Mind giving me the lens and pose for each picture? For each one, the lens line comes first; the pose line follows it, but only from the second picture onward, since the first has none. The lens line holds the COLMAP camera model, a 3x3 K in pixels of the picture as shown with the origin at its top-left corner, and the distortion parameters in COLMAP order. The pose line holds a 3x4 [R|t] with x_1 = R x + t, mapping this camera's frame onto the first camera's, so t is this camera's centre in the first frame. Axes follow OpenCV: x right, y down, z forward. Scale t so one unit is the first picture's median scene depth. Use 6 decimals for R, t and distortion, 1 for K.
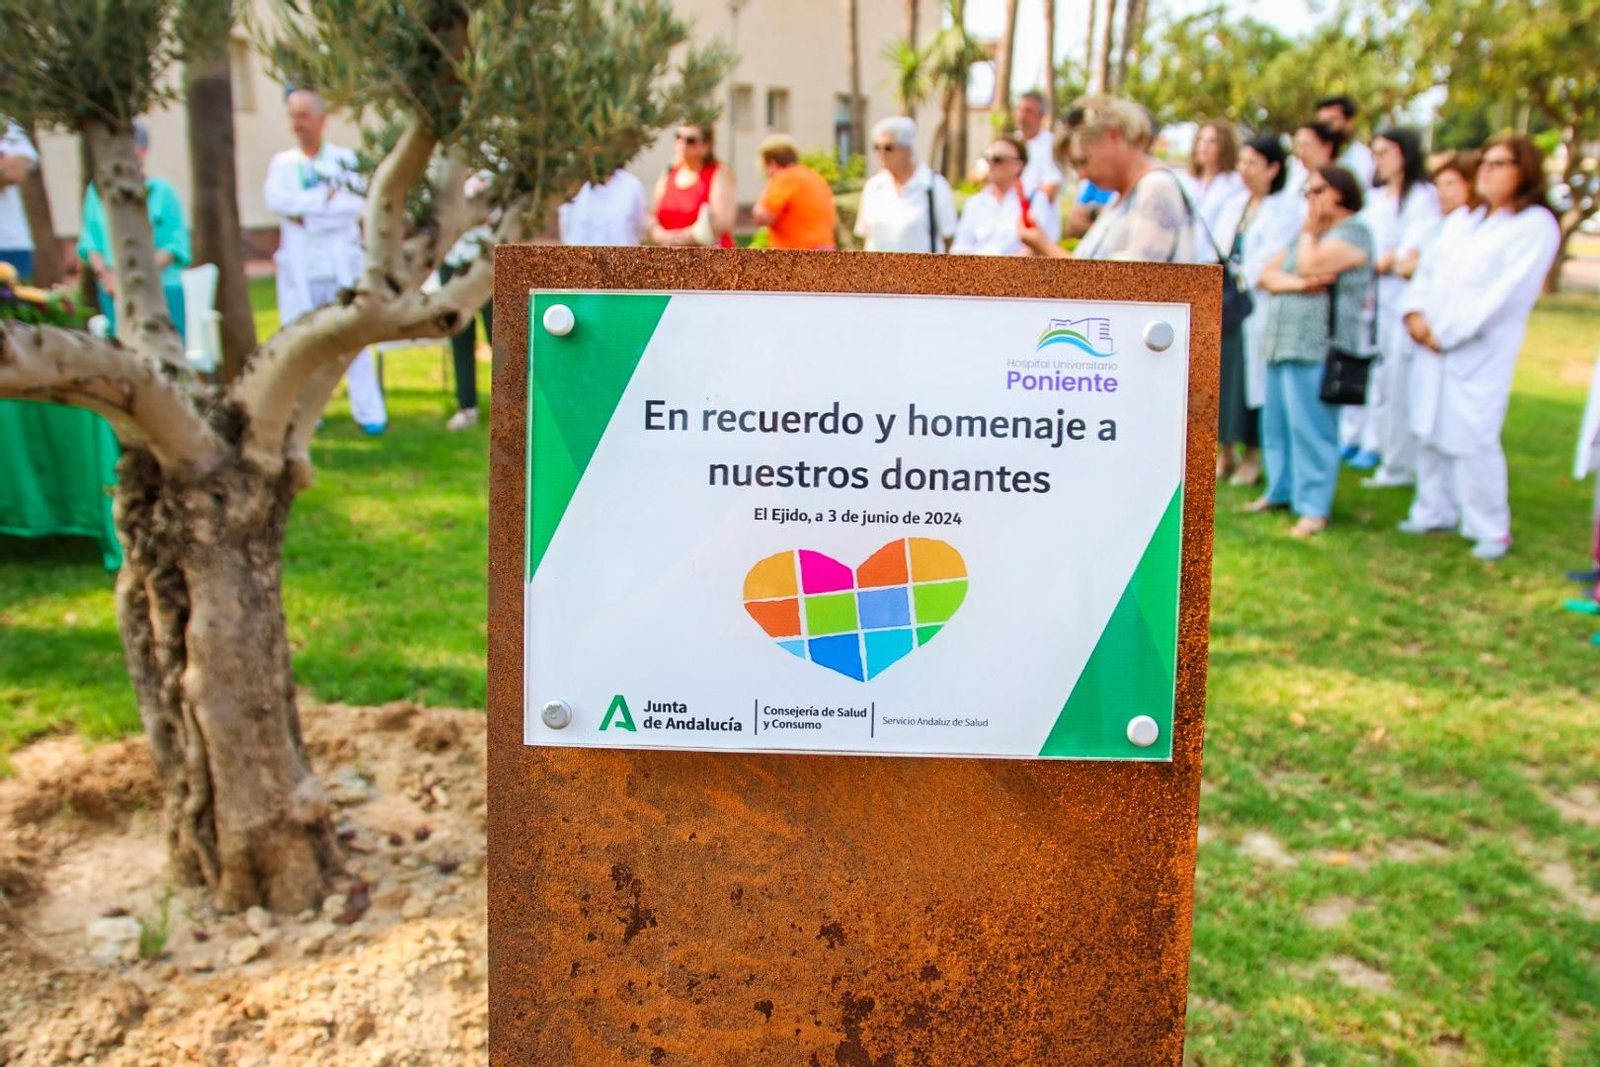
lens RADIAL K [[1224.4, 0, 804.3], [0, 1224.4, 550.5], [0, 0, 1]] dist [-0.116298, 0.063048]
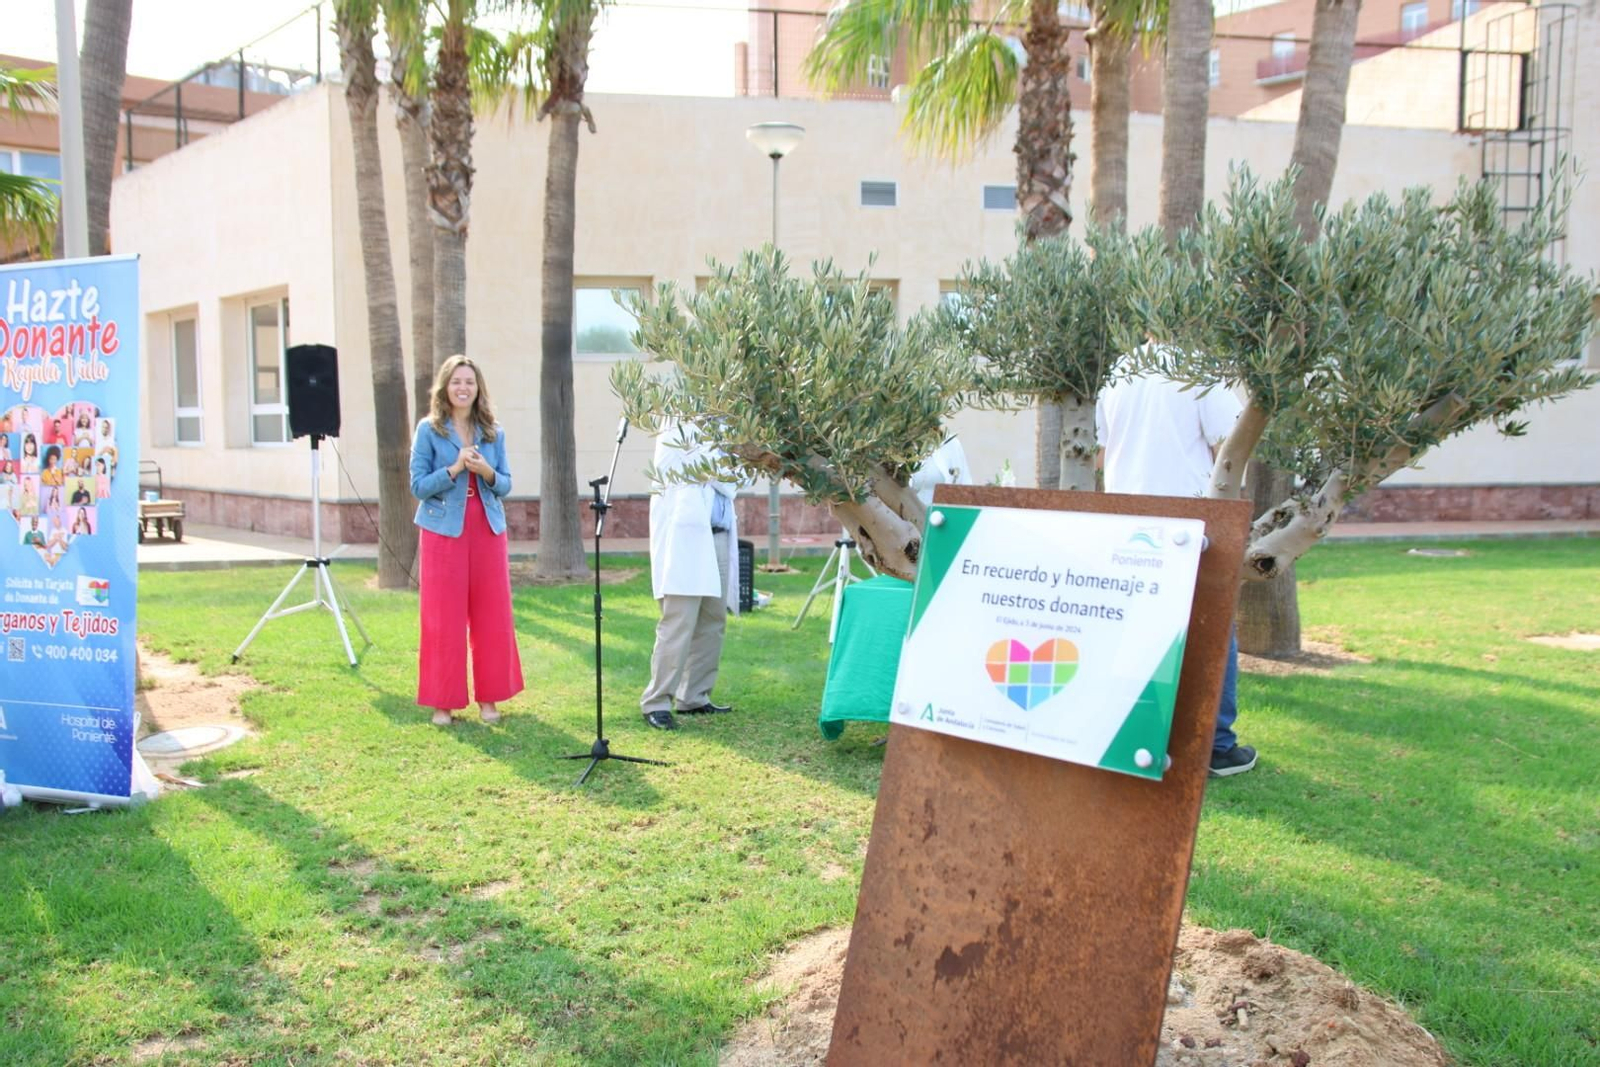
lens RADIAL K [[1398.2, 0, 792.9], [0, 1398.2, 558.4], [0, 0, 1]] dist [-0.066581, 0.056798]
pose [[0.674912, 0.054917, -0.735851, 1.366466], [-0.209986, 0.970289, -0.120184, 0.211356], [0.707389, 0.235632, 0.666392, -0.738694]]
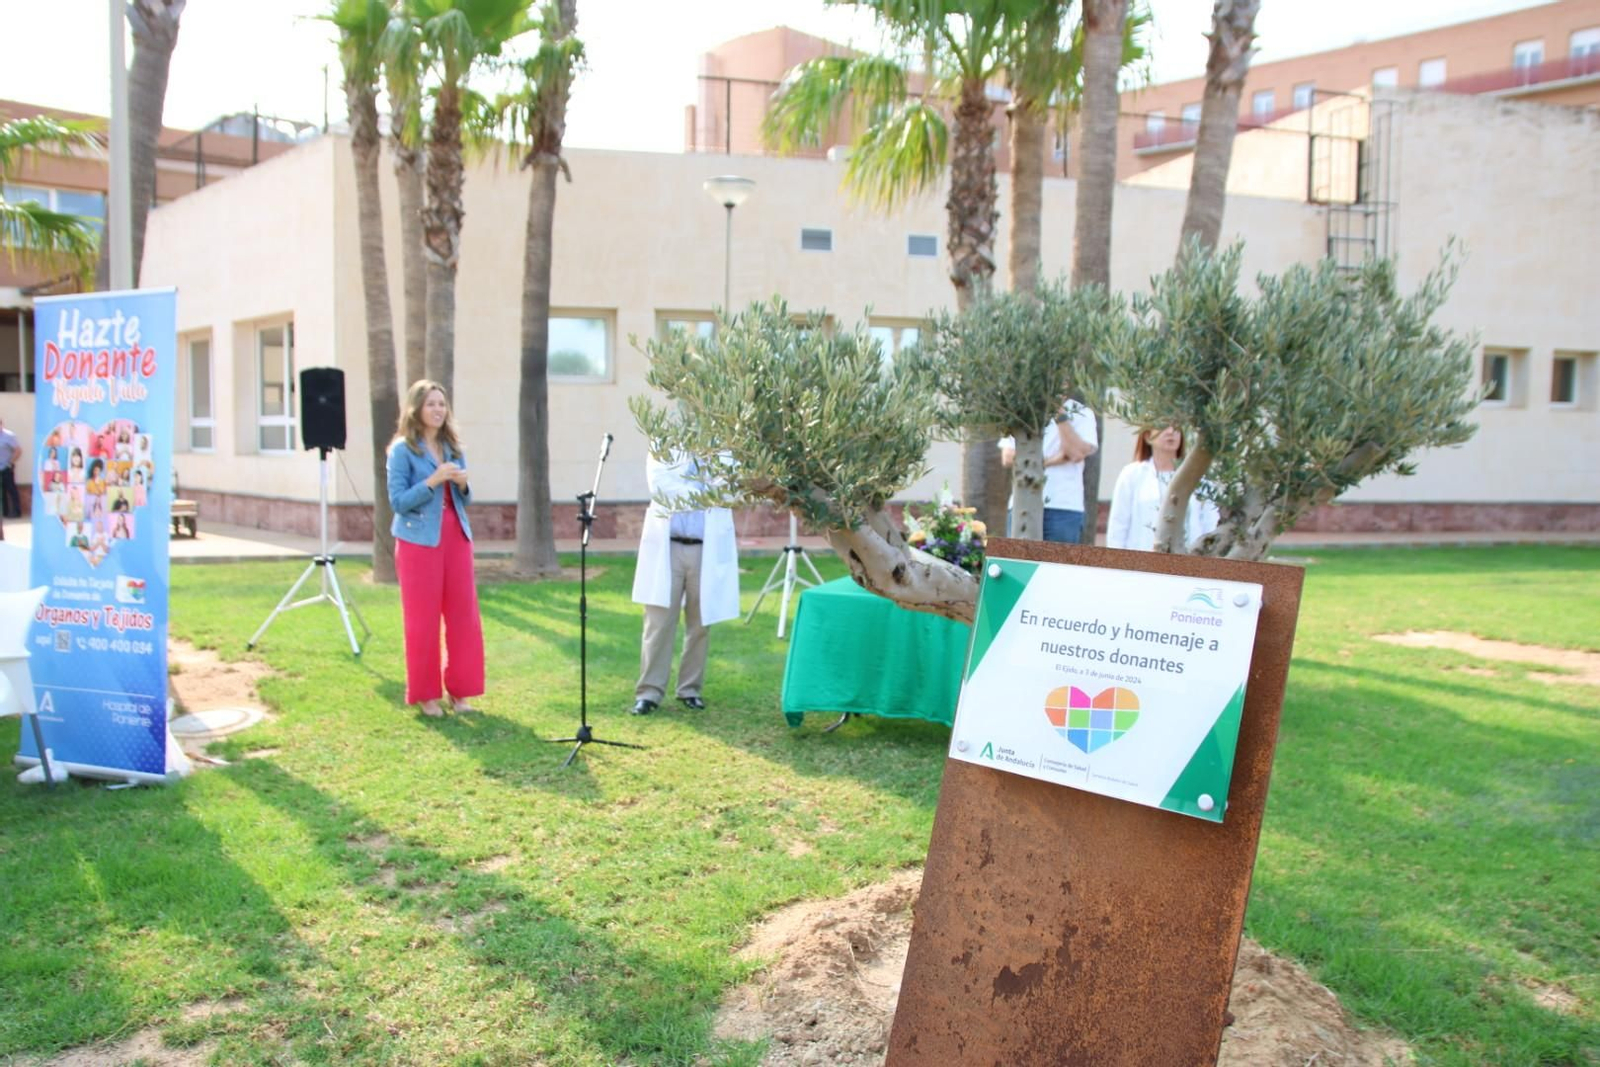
lens RADIAL K [[1224.4, 0, 793.2], [0, 1224.4, 561.3], [0, 0, 1]] dist [-0.116298, 0.063048]
pose [[0.711786, 0.065813, -0.699306, 1.089741], [-0.213986, 0.968592, -0.126649, 0.156421], [0.669007, 0.239789, 0.703514, -0.828839]]
